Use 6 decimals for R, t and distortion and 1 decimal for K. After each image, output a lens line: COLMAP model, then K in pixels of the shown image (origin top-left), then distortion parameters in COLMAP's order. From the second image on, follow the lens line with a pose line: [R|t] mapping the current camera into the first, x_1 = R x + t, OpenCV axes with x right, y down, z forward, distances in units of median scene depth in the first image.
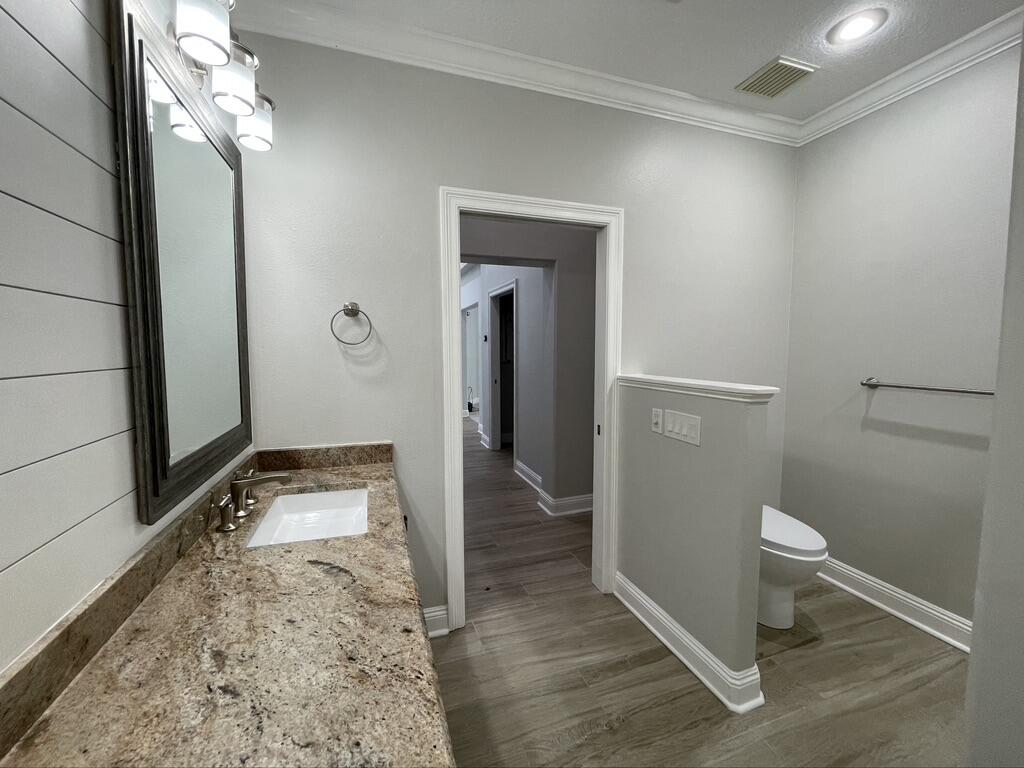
lens RADIAL K [[413.0, 0, 509.8], [0, 413.0, 379.5], [0, 0, 1]] dist [-0.003175, -0.000367]
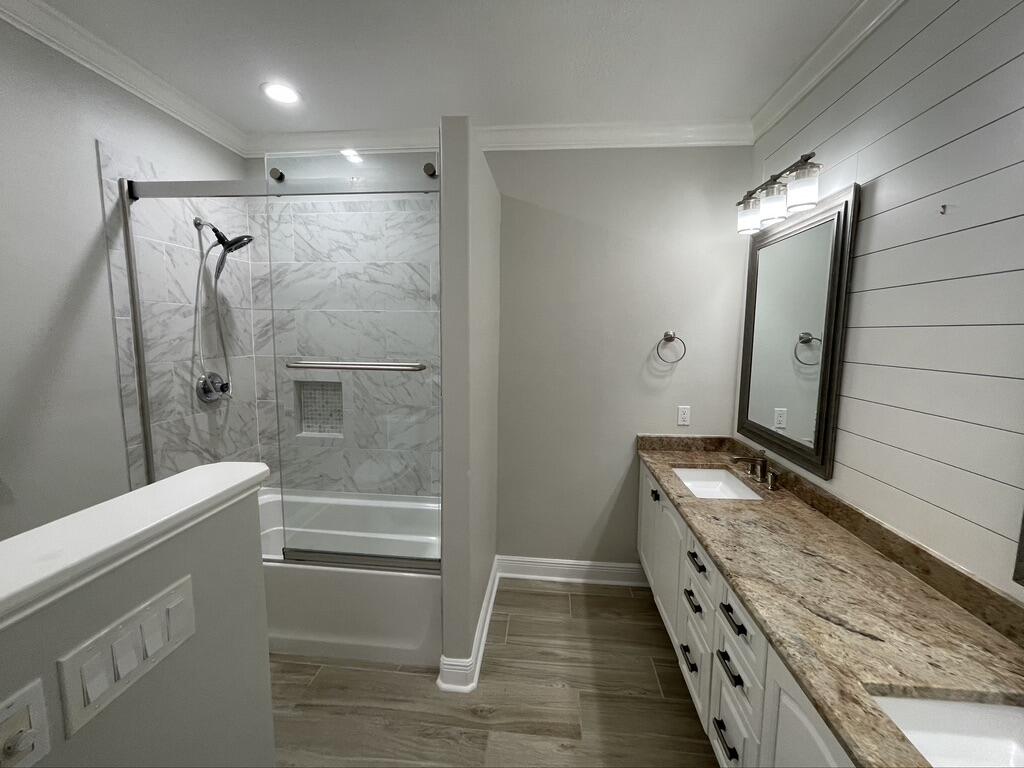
lens RADIAL K [[413.0, 0, 509.8], [0, 413.0, 379.5], [0, 0, 1]] dist [-0.003175, -0.000367]
pose [[-0.906187, -0.056585, 0.419074, -0.089278], [0.018314, 0.984826, 0.172577, -0.389311], [-0.422480, 0.164062, -0.891400, 2.499850]]
